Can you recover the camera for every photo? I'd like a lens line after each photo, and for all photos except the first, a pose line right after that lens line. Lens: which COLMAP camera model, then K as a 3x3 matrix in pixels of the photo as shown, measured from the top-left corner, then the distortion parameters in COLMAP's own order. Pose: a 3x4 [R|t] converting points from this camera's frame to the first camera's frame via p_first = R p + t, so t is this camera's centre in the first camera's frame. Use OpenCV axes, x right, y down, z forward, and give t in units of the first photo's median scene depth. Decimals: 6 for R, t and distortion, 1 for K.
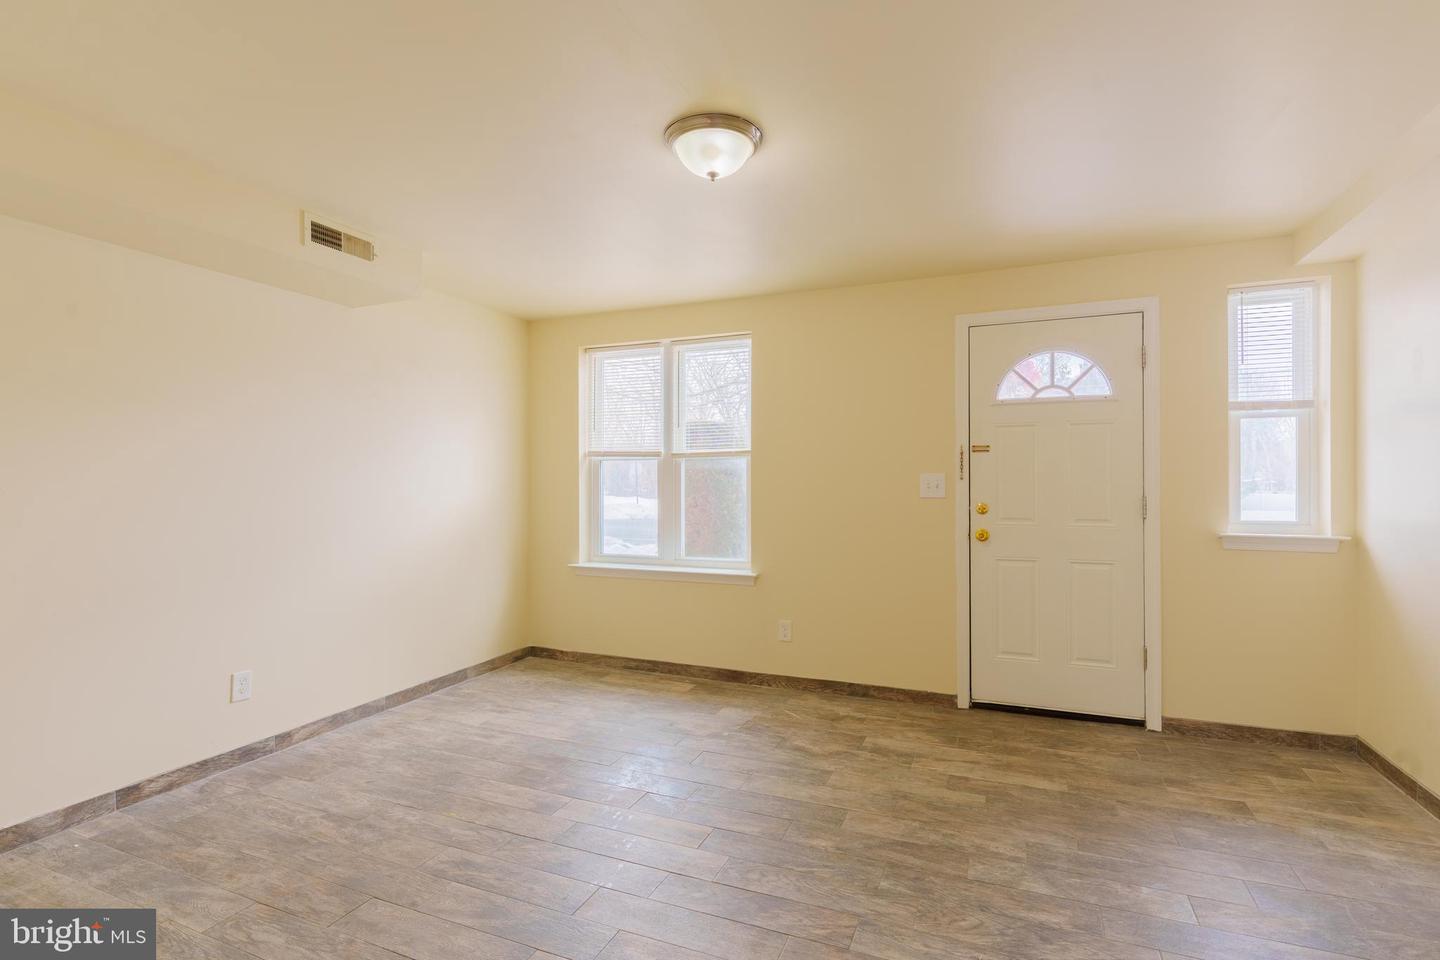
lens RADIAL K [[685.8, 0, 720.0], [0, 685.8, 480.0], [0, 0, 1]] dist [0.001037, 0.000199]
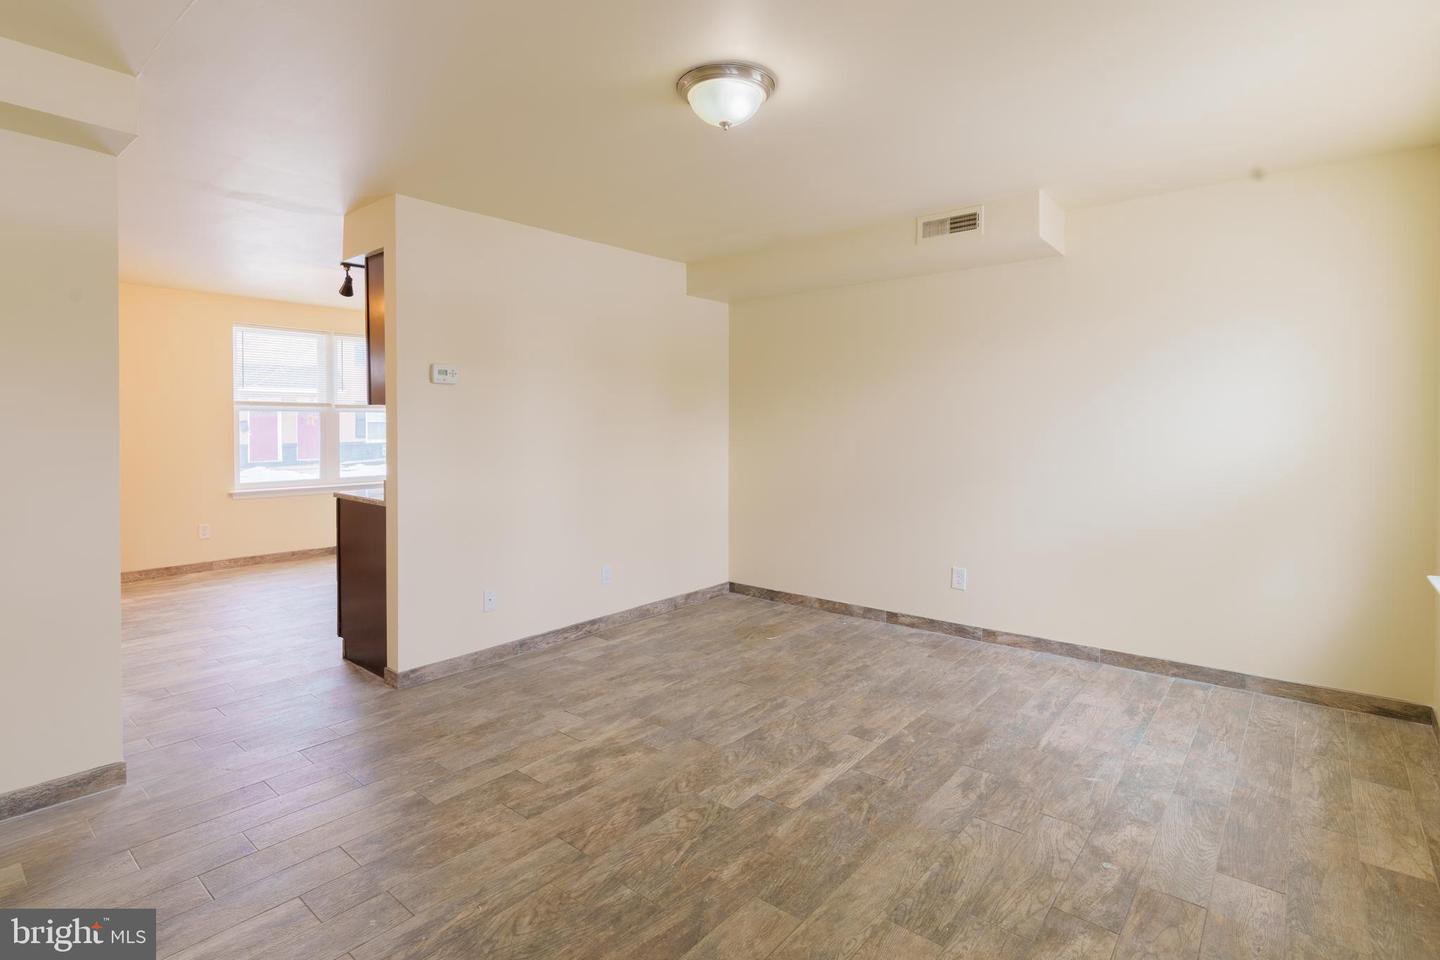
lens RADIAL K [[716.8, 0, 688.5], [0, 716.8, 452.7], [0, 0, 1]] dist [-0.004366, -0.000997]
pose [[-0.324510, 0.040809, -0.945001, 0.724718], [0.005120, 0.999130, 0.041389, 0.010863], [0.945868, 0.008592, -0.324437, 0.958732]]
